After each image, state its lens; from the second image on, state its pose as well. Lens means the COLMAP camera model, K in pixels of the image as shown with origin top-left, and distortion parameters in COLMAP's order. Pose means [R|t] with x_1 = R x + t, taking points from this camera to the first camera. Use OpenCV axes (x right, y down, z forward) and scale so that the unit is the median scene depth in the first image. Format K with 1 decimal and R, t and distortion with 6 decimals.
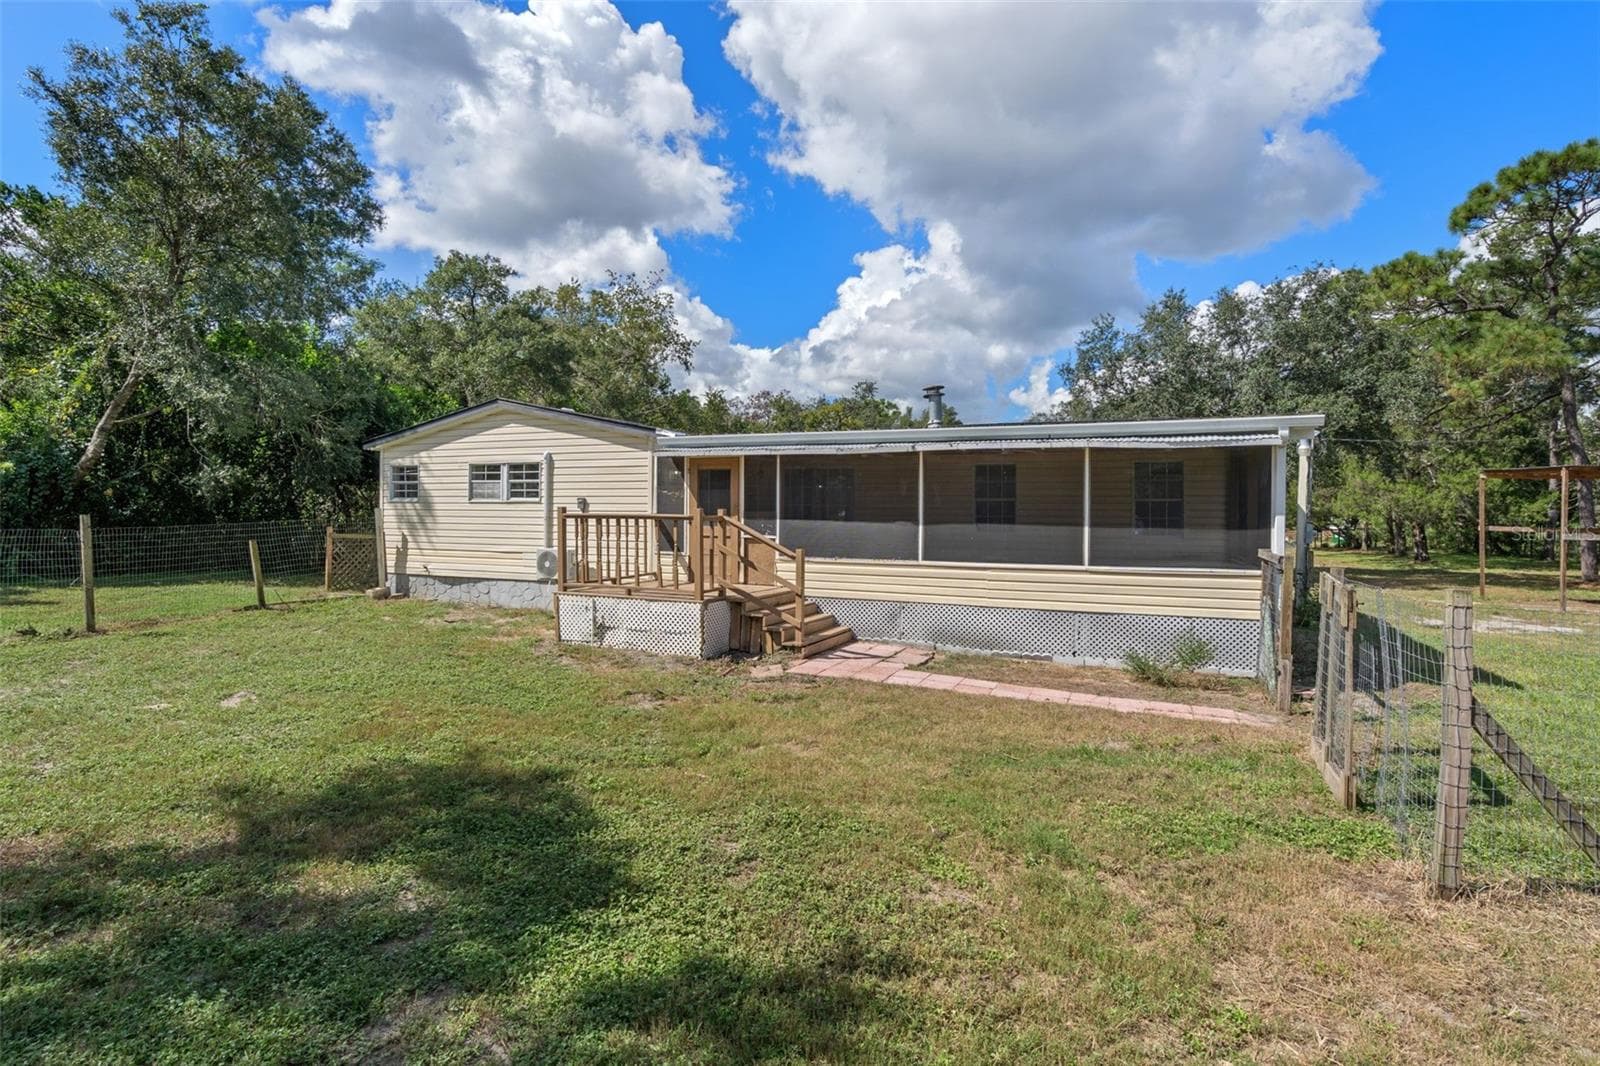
lens RADIAL K [[769.7, 0, 811.6], [0, 769.7, 524.3], [0, 0, 1]] dist [-0.001056, -0.000271]
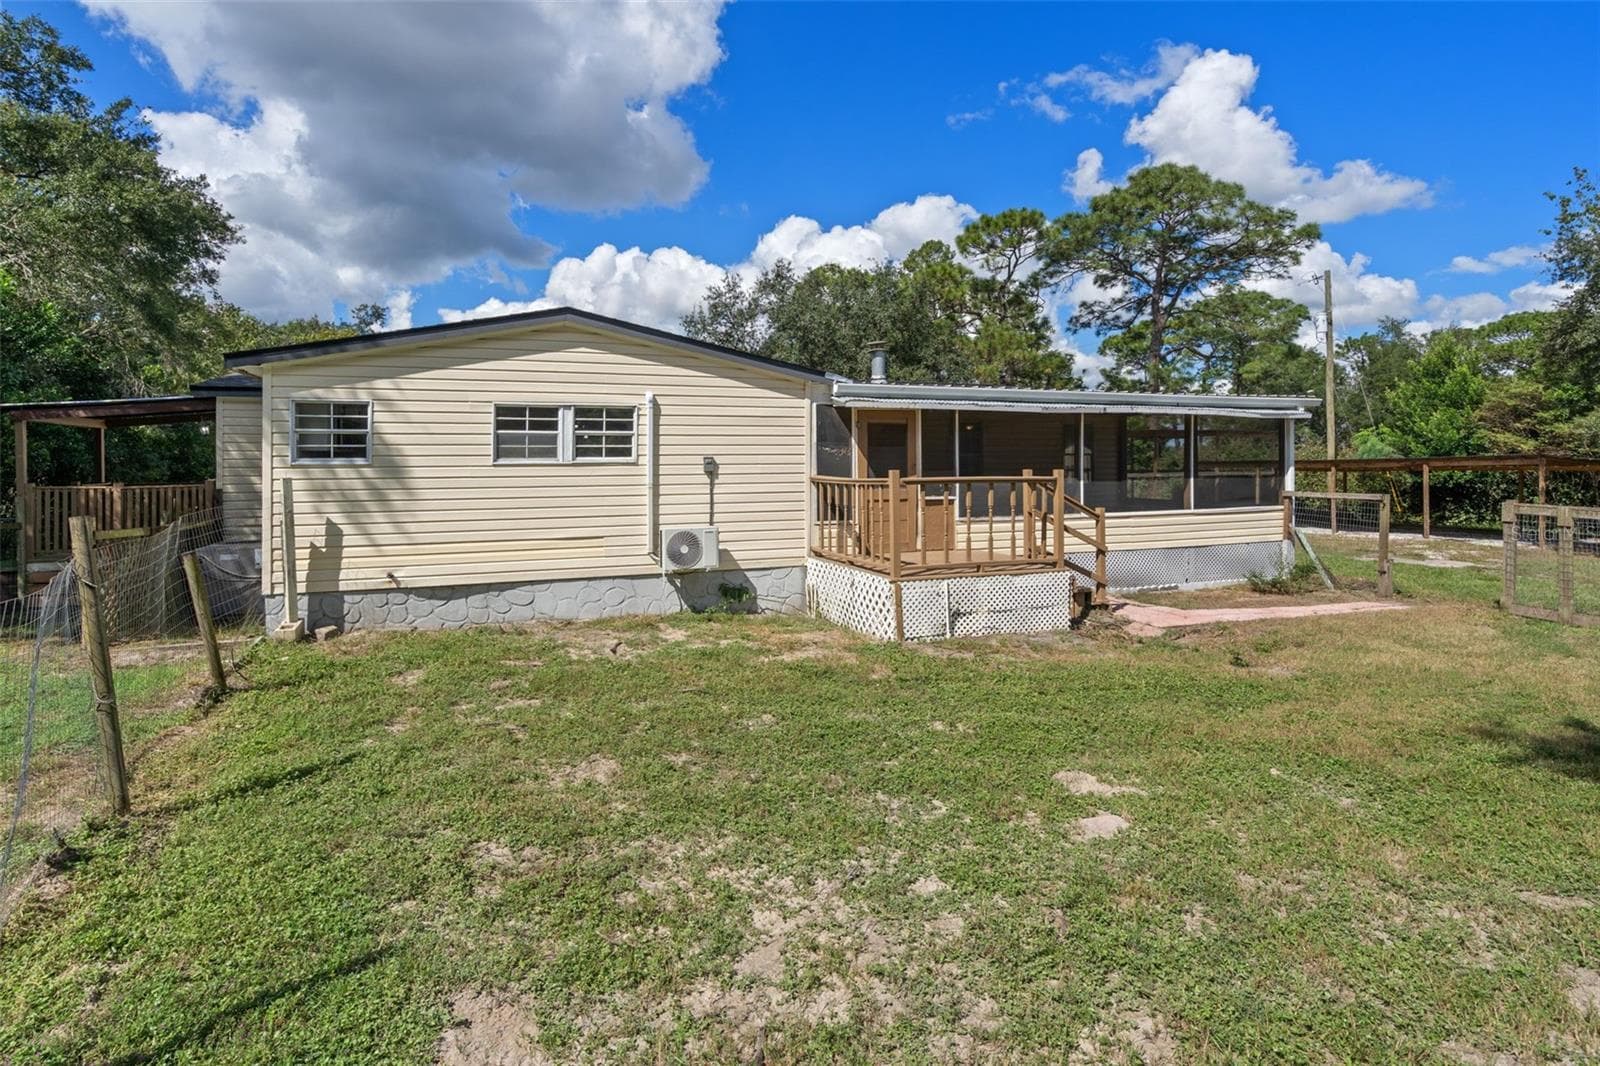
lens RADIAL K [[769.7, 0, 827.8], [0, 769.7, 463.1], [0, 0, 1]] dist [-0.001056, -0.000271]
pose [[0.738280, -0.013062, 0.674368, -0.691751], [0.023418, 0.999706, -0.006274, -0.020011], [-0.674088, 0.020425, 0.738369, 0.356539]]
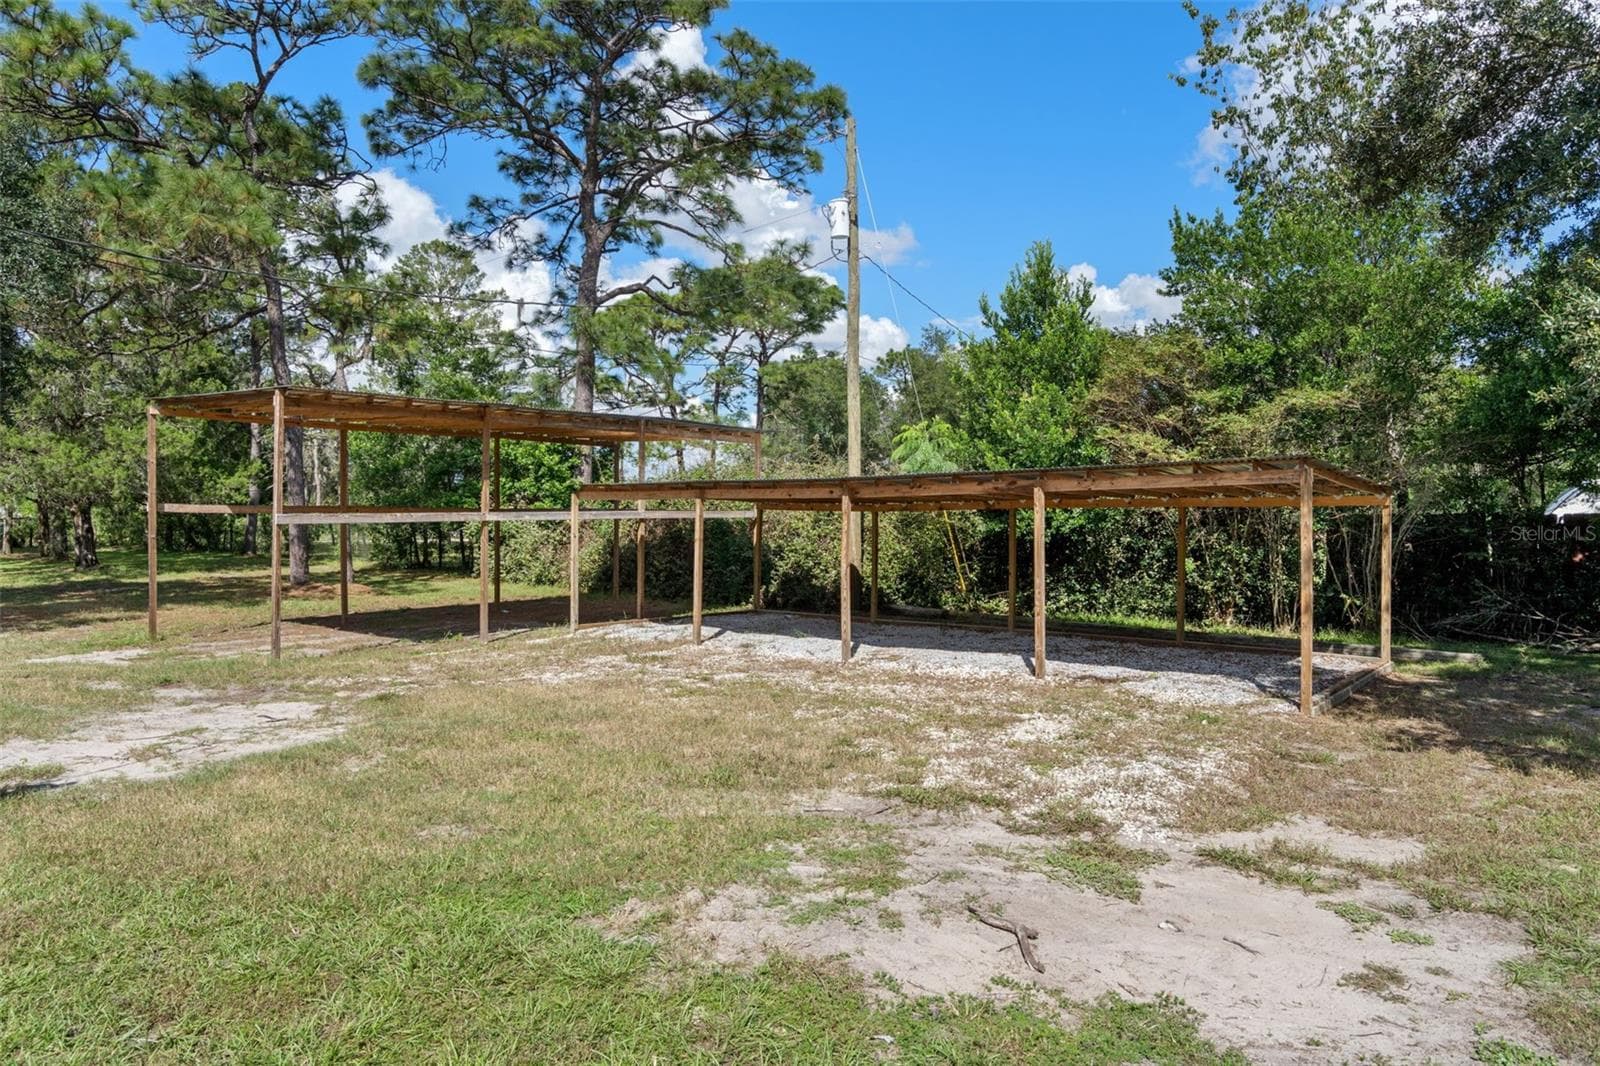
lens RADIAL K [[1053.8, 0, 793.6], [0, 1053.8, 482.5], [0, 0, 1]] dist [-0.001550, 0.001220]
pose [[0.322183, 0.014737, 0.946563, 0.615754], [0.014840, 0.999677, -0.020616, 0.019166], [-0.946561, 0.020689, 0.321861, 0.654575]]
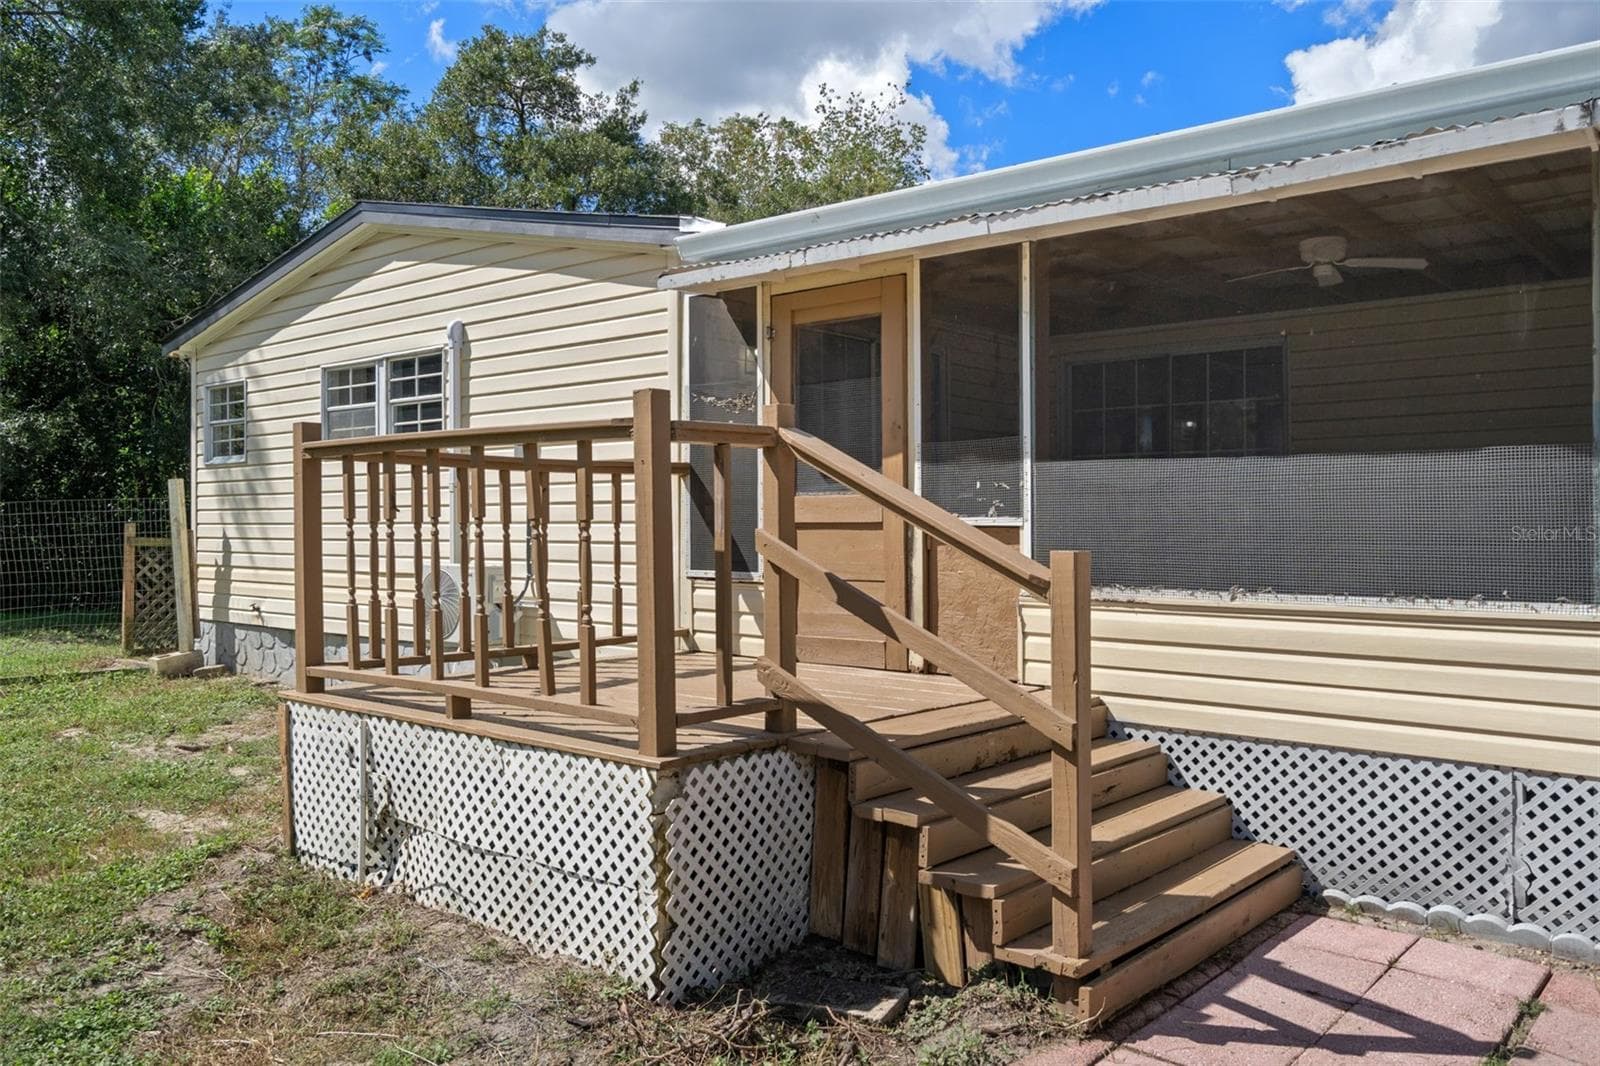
lens RADIAL K [[1202.0, 0, 796.7], [0, 1202.0, 538.4], [0, 0, 1]] dist [0.027275, 0.001179]
pose [[0.951252, -0.007638, -0.308320, 0.013427], [0.006707, 0.999969, -0.004078, 0.021458], [0.308342, 0.001811, 0.951274, 0.455509]]
